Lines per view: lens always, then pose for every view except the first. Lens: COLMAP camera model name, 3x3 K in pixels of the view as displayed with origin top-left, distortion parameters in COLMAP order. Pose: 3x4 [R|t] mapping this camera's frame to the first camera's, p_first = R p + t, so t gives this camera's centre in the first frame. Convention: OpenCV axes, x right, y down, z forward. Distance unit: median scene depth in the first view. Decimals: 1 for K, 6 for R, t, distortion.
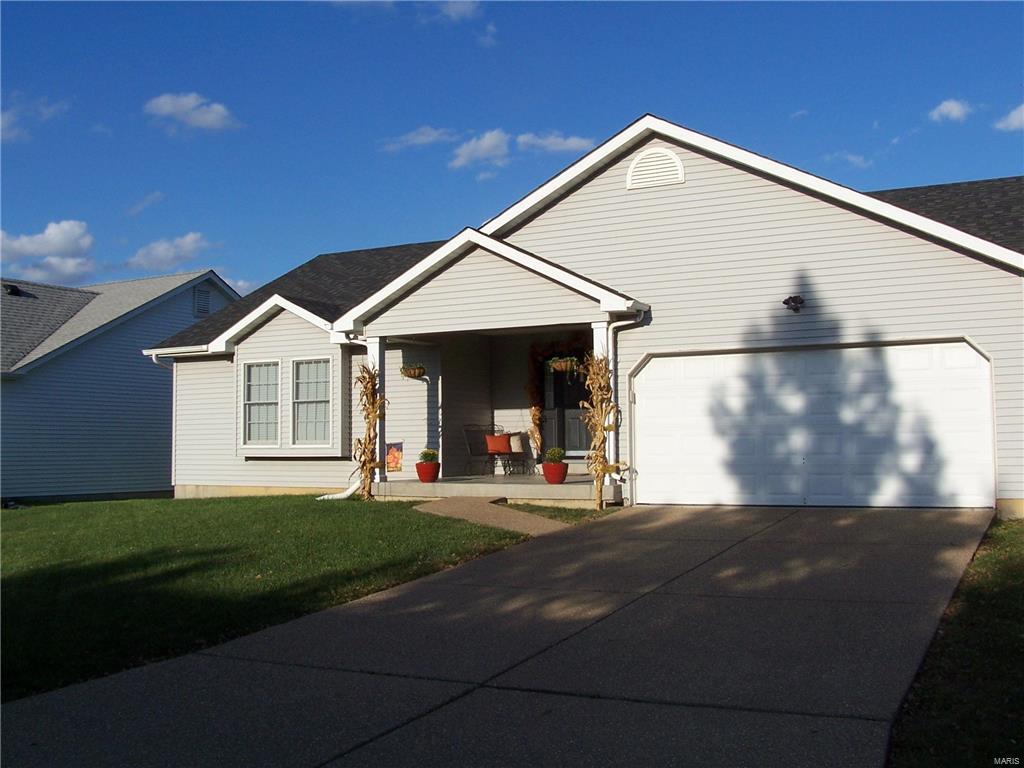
lens RADIAL K [[1064.6, 0, 511.6], [0, 1064.6, 369.5], [0, 0, 1]] dist [-0.131146, 0.034725]
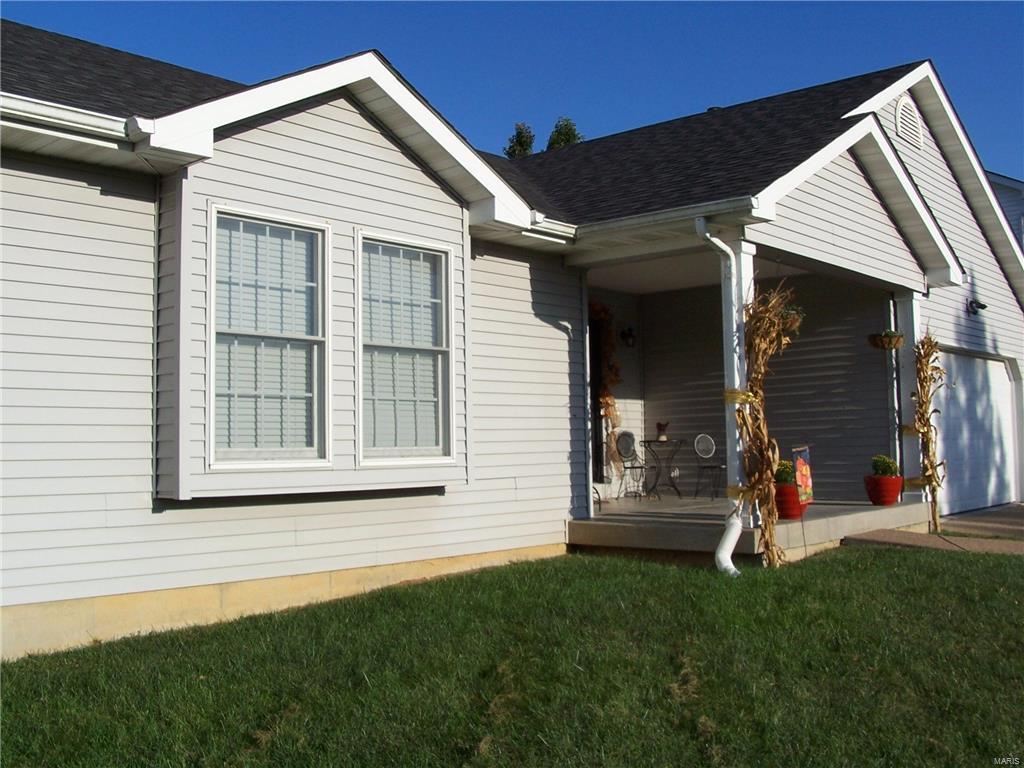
lens RADIAL K [[1064.6, 0, 511.6], [0, 1064.6, 369.5], [0, 0, 1]] dist [-0.131146, 0.034725]
pose [[0.225779, 0.078680, 0.970996, -0.723074], [-0.054137, 0.996206, -0.068134, 0.080136], [-0.972673, -0.037183, 0.229182, 1.109452]]
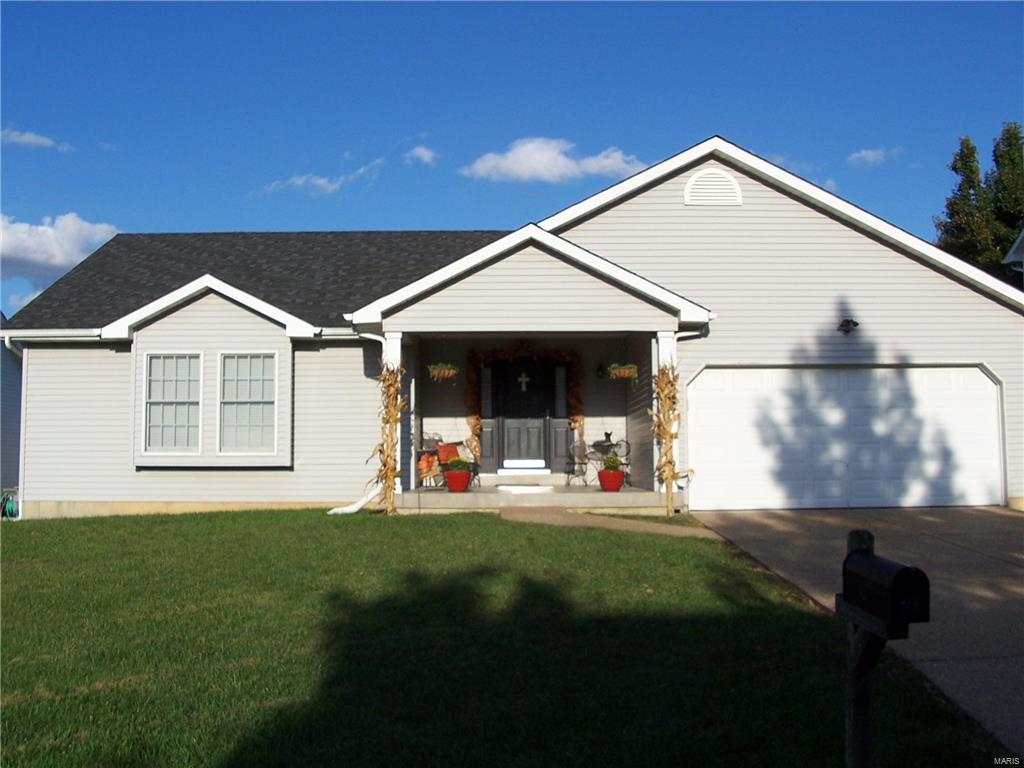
lens RADIAL K [[1064.6, 0, 511.6], [0, 1064.6, 369.5], [0, 0, 1]] dist [-0.131146, 0.034725]
pose [[0.873816, 0.047180, 0.483963, -0.533532], [-0.037252, 0.998852, -0.030115, 0.027570], [-0.484828, 0.008286, 0.874570, 0.184962]]
